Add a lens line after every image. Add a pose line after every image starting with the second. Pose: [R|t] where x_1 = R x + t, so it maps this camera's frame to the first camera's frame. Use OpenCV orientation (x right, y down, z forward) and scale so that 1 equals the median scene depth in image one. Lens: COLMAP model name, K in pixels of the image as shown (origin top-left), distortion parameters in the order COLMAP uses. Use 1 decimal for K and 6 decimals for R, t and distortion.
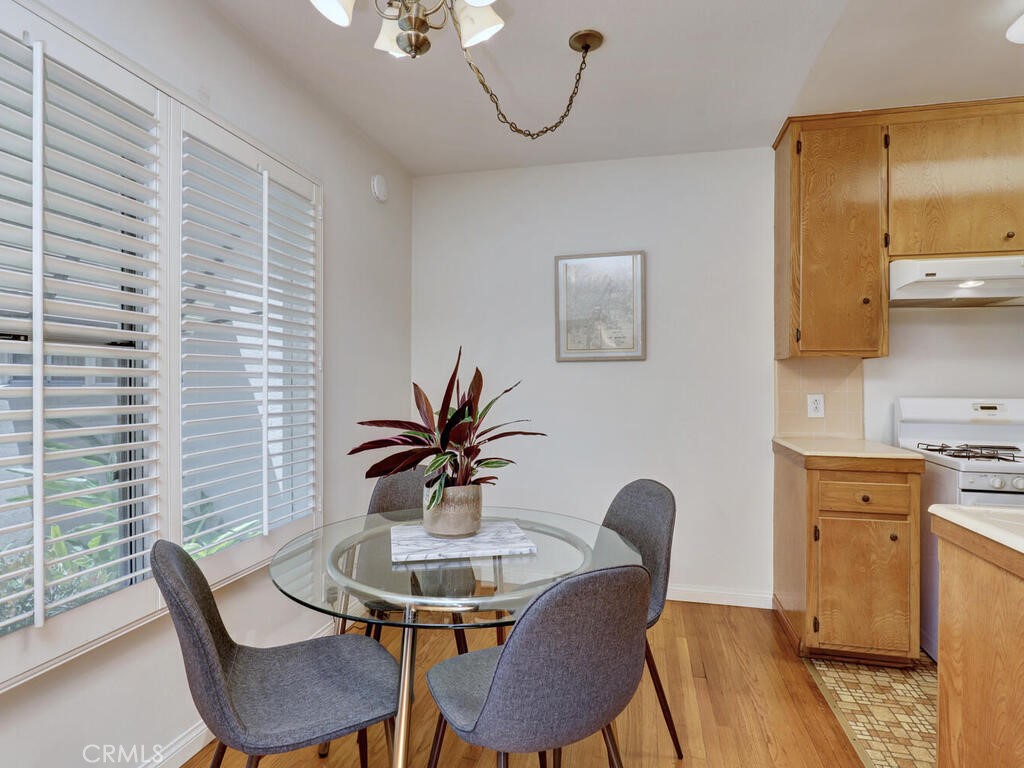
lens RADIAL K [[534.7, 0, 512.0], [0, 534.7, 384.0], [0, 0, 1]] dist [-0.015721, 0.000700]
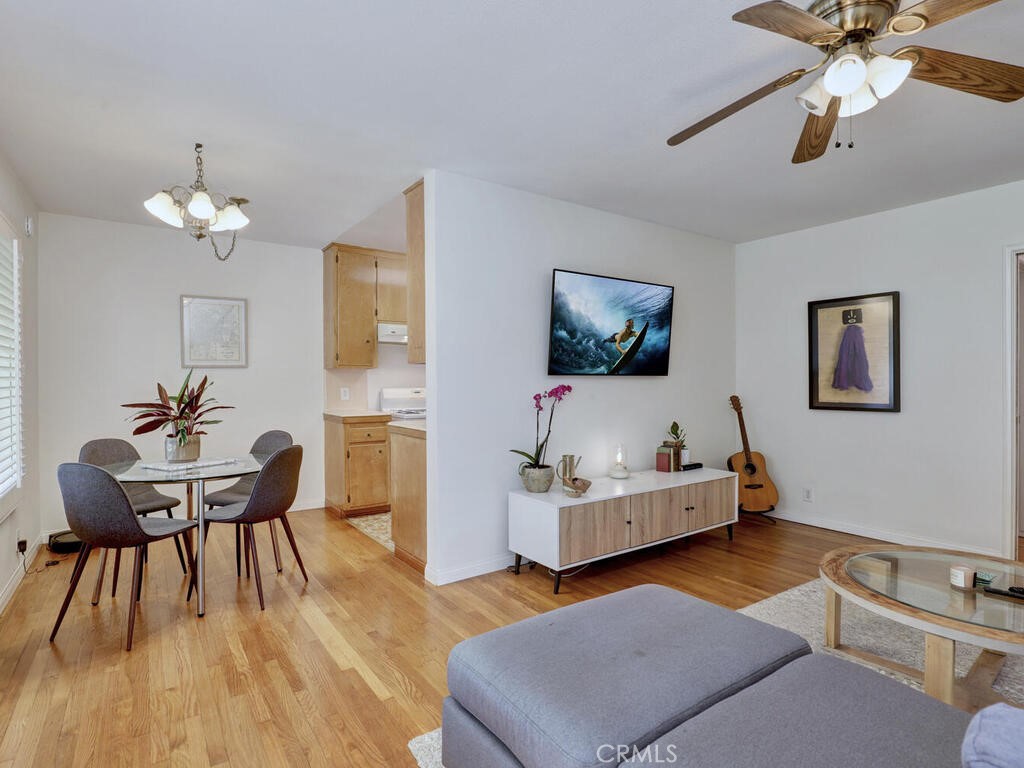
lens RADIAL K [[534.7, 0, 512.0], [0, 534.7, 384.0], [0, 0, 1]] dist [-0.015721, 0.000700]
pose [[0.656190, -0.009832, 0.754532, -0.529441], [0.007925, 0.999950, 0.006138, 0.000104], [-0.754554, 0.001952, 0.656235, -0.779215]]
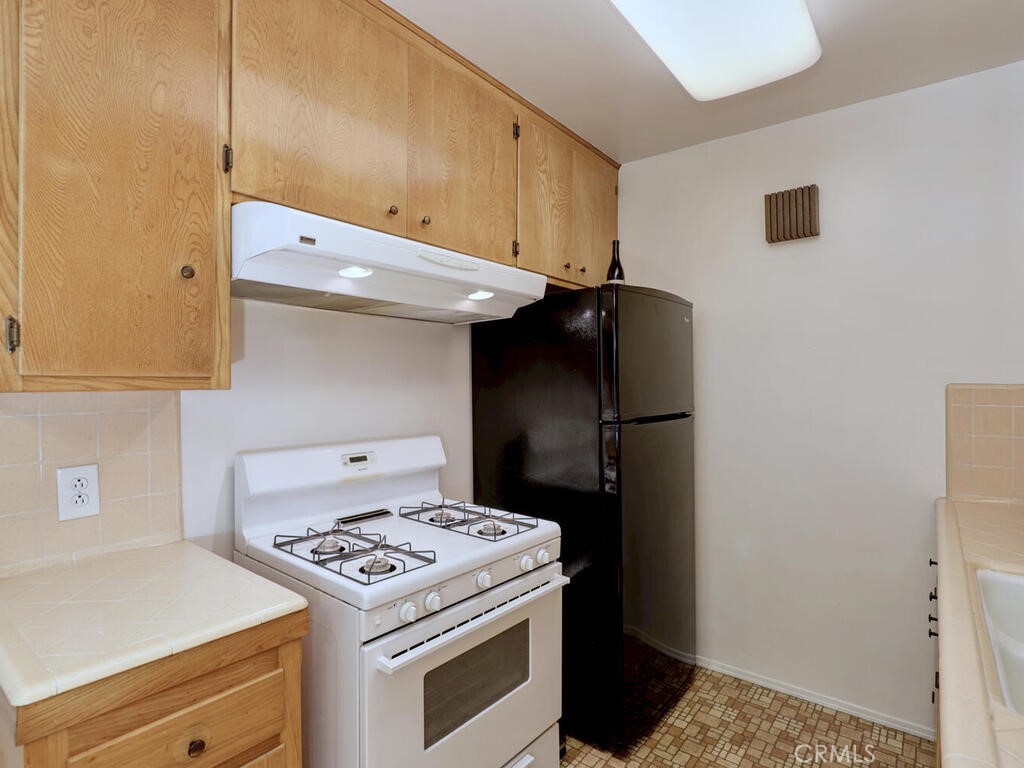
lens RADIAL K [[544.2, 0, 512.0], [0, 544.2, 384.0], [0, 0, 1]] dist [-0.017388, 0.001086]
pose [[0.411596, -0.010051, 0.911311, 0.349523], [-0.000068, 0.999939, 0.011059, -0.063258], [-0.911366, -0.004614, 0.411570, 0.542904]]
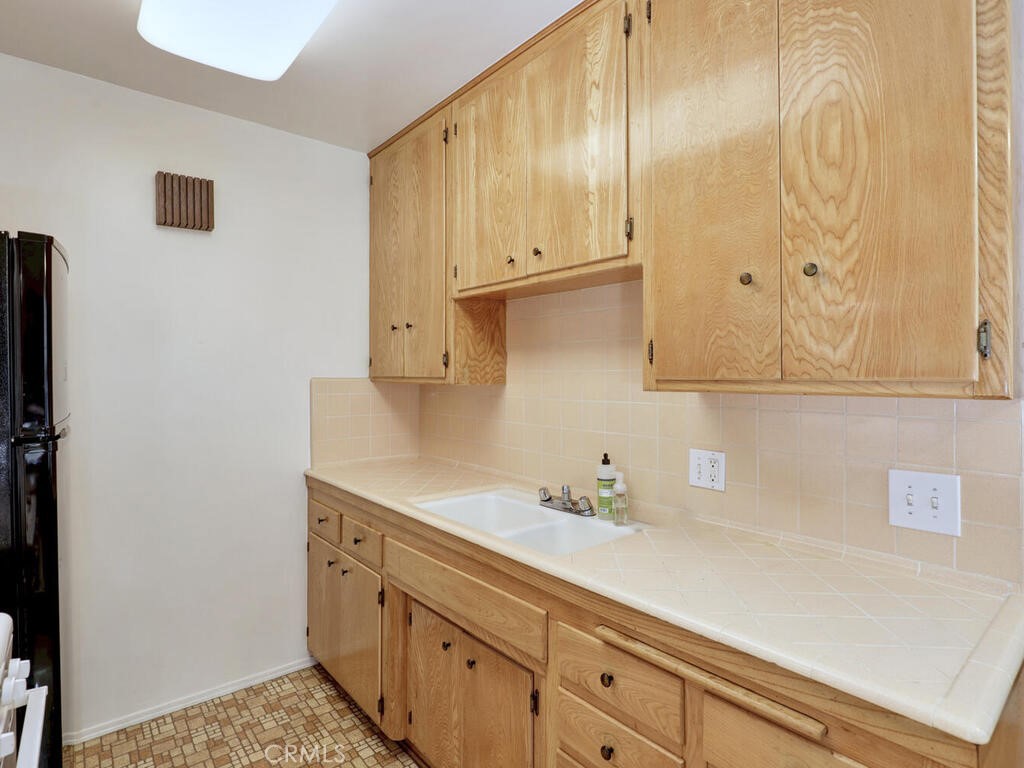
lens RADIAL K [[546.6, 0, 508.2], [0, 546.6, 370.1], [0, 0, 1]] dist [-0.013912, 0.002321]
pose [[-0.799896, 0.003700, 0.600128, 0.422335], [0.003479, 0.999993, -0.001529, -0.064244], [-0.600129, 0.000865, -0.799903, 0.827281]]
